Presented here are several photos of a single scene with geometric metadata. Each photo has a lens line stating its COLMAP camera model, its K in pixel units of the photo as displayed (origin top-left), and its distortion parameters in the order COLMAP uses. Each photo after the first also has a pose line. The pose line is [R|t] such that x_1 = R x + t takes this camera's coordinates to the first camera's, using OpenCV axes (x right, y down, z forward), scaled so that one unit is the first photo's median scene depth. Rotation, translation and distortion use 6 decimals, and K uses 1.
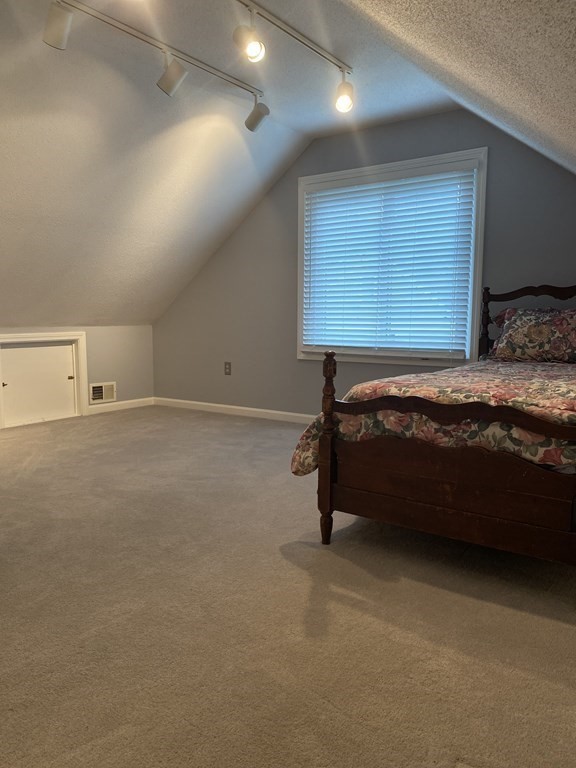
lens RADIAL K [[587.5, 0, 288.0], [0, 587.5, 383.7], [0, 0, 1]] dist [0.002534, -0.001879]
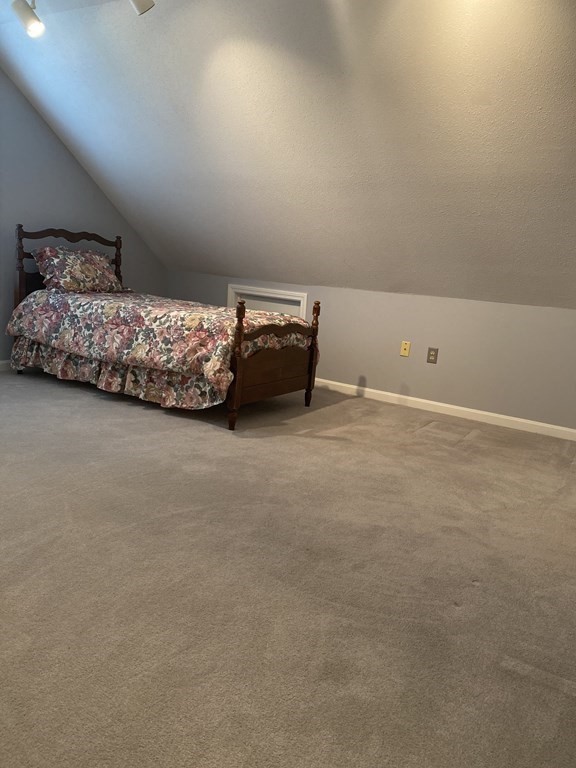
lens RADIAL K [[587.5, 0, 288.0], [0, 587.5, 384.4], [0, 0, 1]] dist [0.002534, -0.001879]
pose [[-0.100023, -0.206314, 0.973360, -0.956914], [0.013019, 0.977911, 0.208616, -0.105292], [-0.994900, 0.033538, -0.095128, 0.689321]]
